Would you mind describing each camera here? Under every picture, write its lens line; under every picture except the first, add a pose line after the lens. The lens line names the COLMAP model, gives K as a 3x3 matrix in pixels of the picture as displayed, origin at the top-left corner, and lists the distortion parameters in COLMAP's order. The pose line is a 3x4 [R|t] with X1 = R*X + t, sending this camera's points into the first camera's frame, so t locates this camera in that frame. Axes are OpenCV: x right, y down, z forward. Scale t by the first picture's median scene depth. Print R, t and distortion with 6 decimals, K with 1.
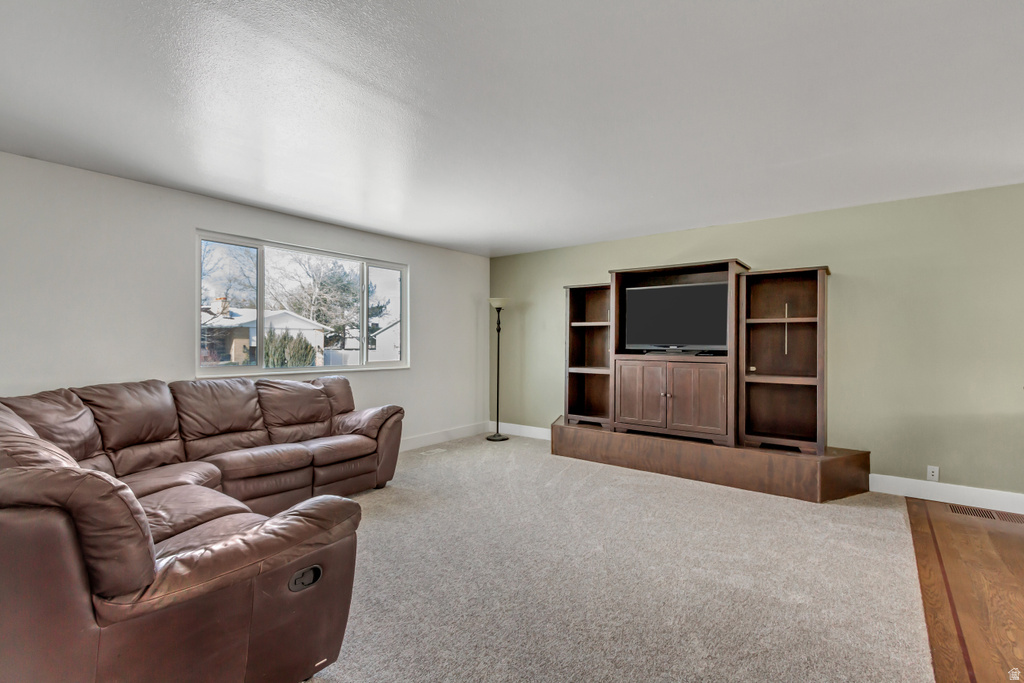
lens RADIAL K [[479.6, 0, 508.7], [0, 479.6, 337.0], [0, 0, 1]] dist [0.012133, -0.001885]
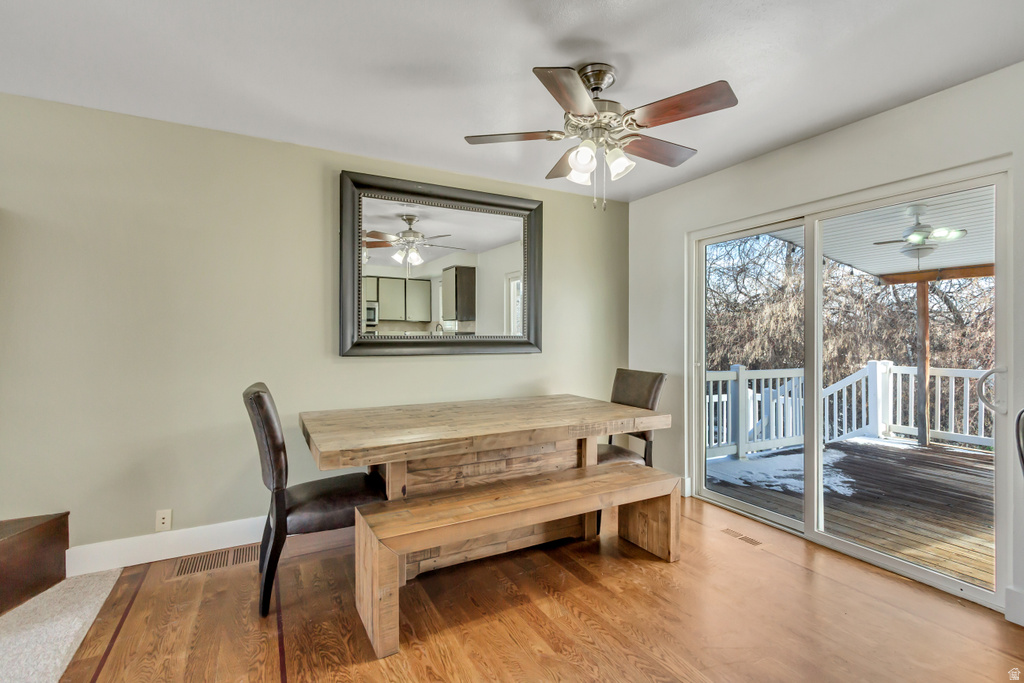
lens RADIAL K [[479.6, 0, 511.2], [0, 479.6, 340.8], [0, 0, 1]] dist [0.012133, -0.001885]
pose [[0.413108, -0.003320, 0.910676, 0.447338], [-0.004473, 0.999974, 0.005675, 0.016403], [-0.910671, -0.006418, 0.413082, 0.254048]]
